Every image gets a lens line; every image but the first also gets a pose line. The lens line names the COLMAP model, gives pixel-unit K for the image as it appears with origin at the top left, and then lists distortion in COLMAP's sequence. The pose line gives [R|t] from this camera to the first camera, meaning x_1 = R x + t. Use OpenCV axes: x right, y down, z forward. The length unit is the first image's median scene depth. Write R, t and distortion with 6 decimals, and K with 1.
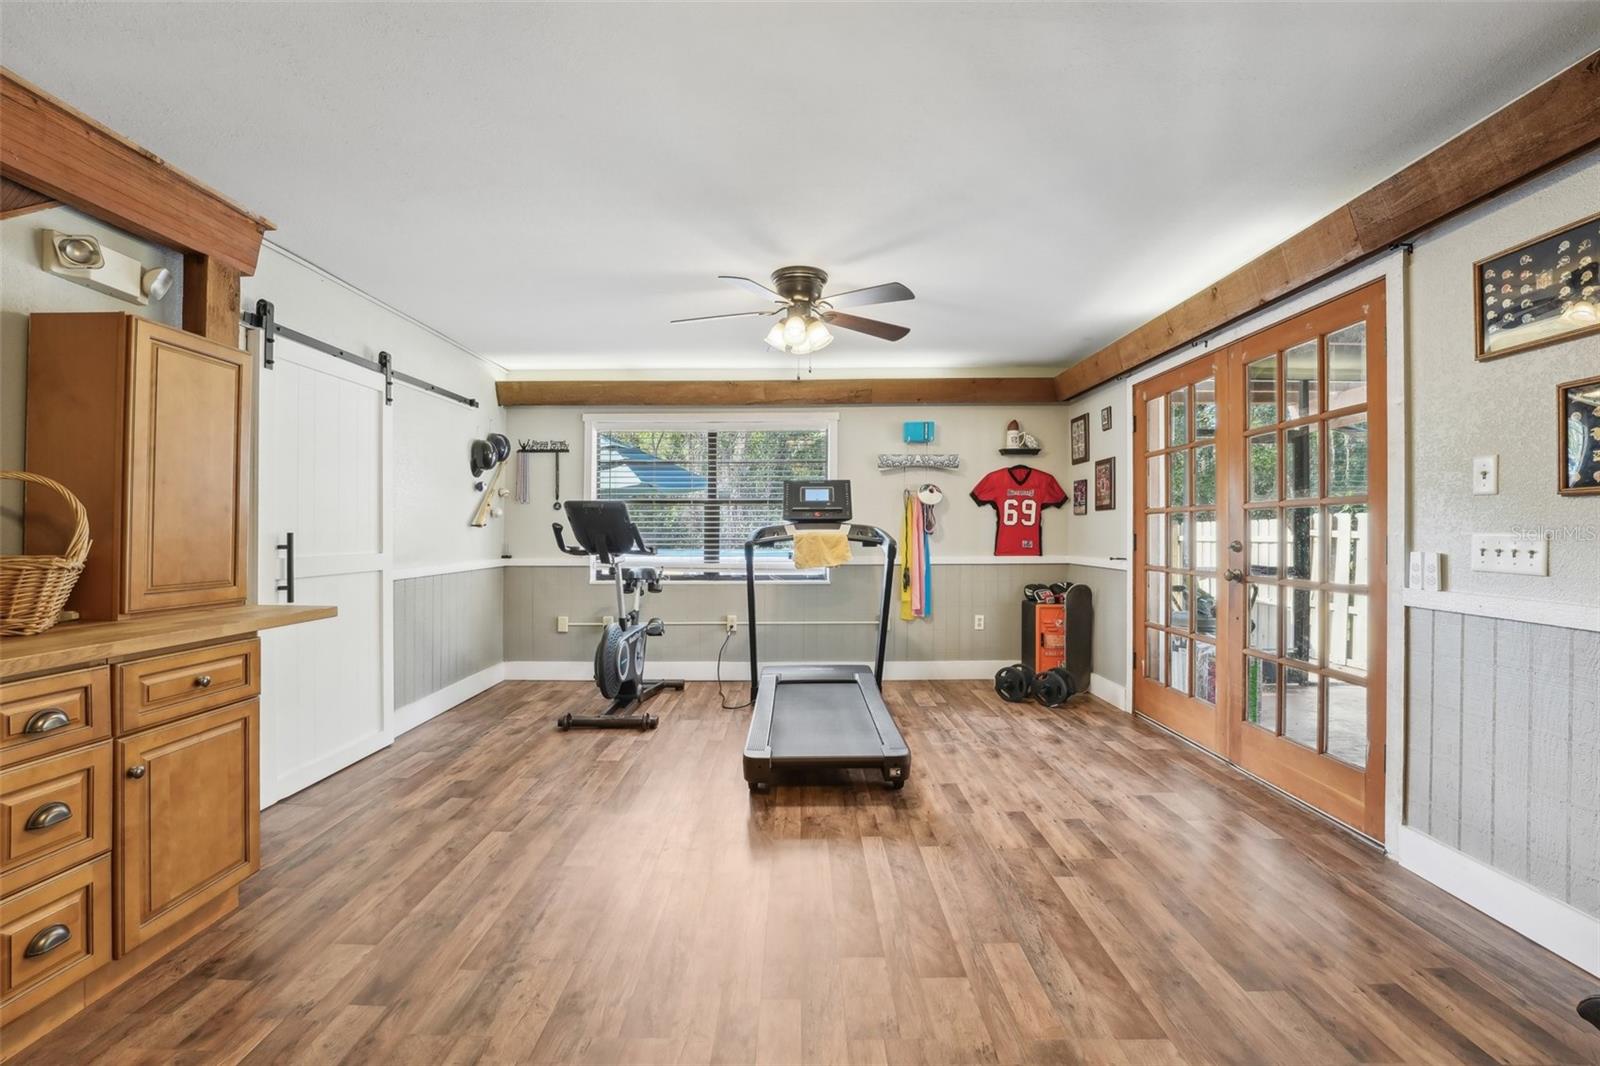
lens RADIAL K [[668.6, 0, 784.0], [0, 668.6, 533.8], [0, 0, 1]] dist [-0.025592, 0.002618]
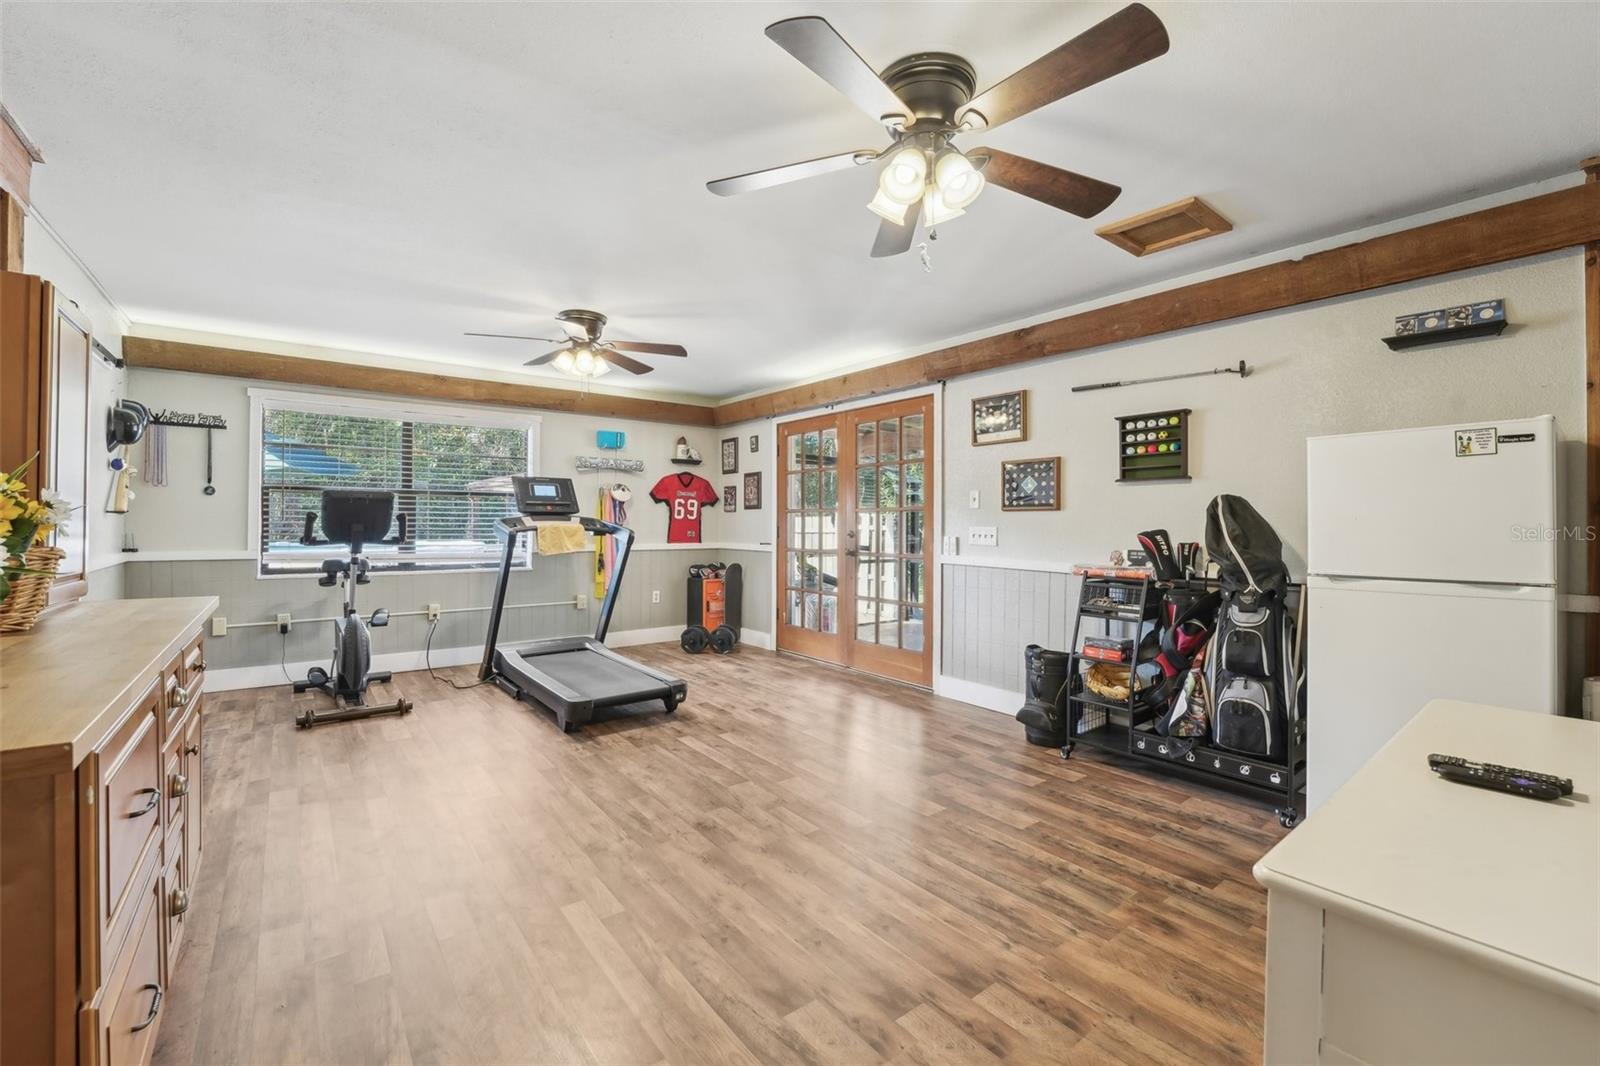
lens RADIAL K [[668.6, 0, 784.2], [0, 668.6, 524.4], [0, 0, 1]] dist [-0.025592, 0.002618]
pose [[0.792695, 0.006963, 0.609579, -0.363755], [-0.006093, 0.999975, -0.003499, 0.000996], [-0.609588, -0.000940, 0.792718, -0.171261]]
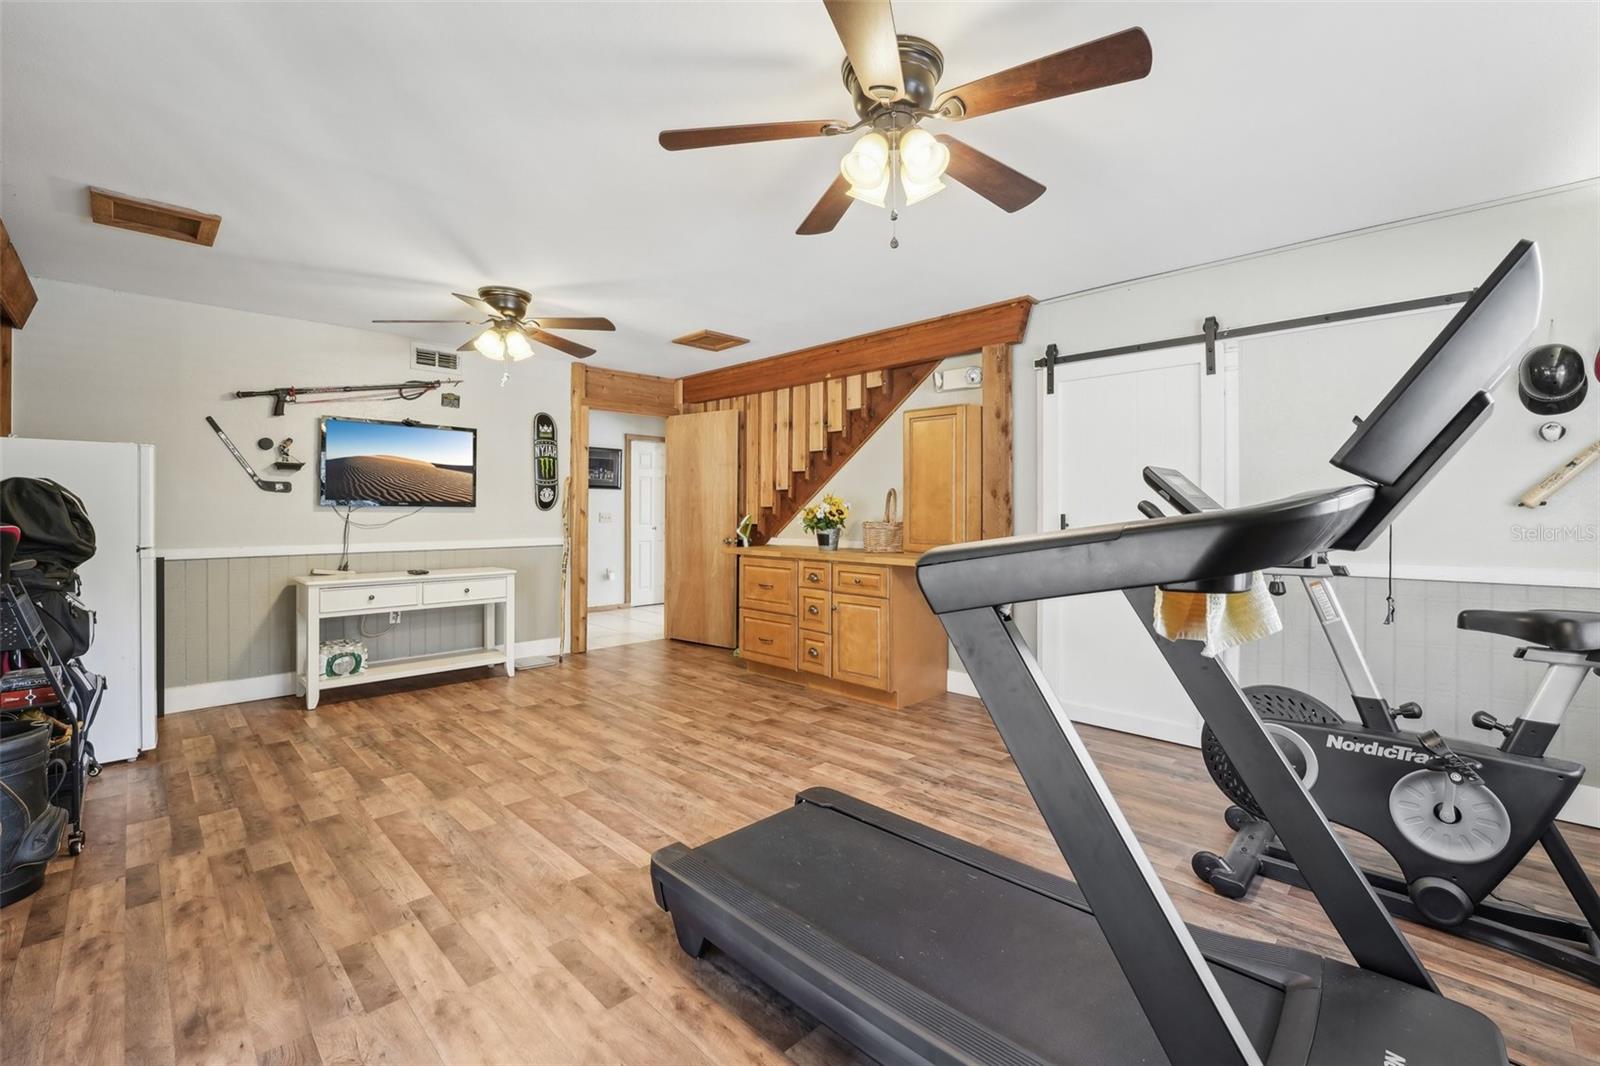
lens RADIAL K [[665.0, 0, 812.8], [0, 665.0, 503.0], [0, 0, 1]] dist [-0.021614, -0.000227]
pose [[-0.675285, -0.008066, -0.737513, 0.401363], [-0.001911, 0.999956, -0.009186, -0.009535], [0.737554, -0.004794, -0.675271, 1.109499]]
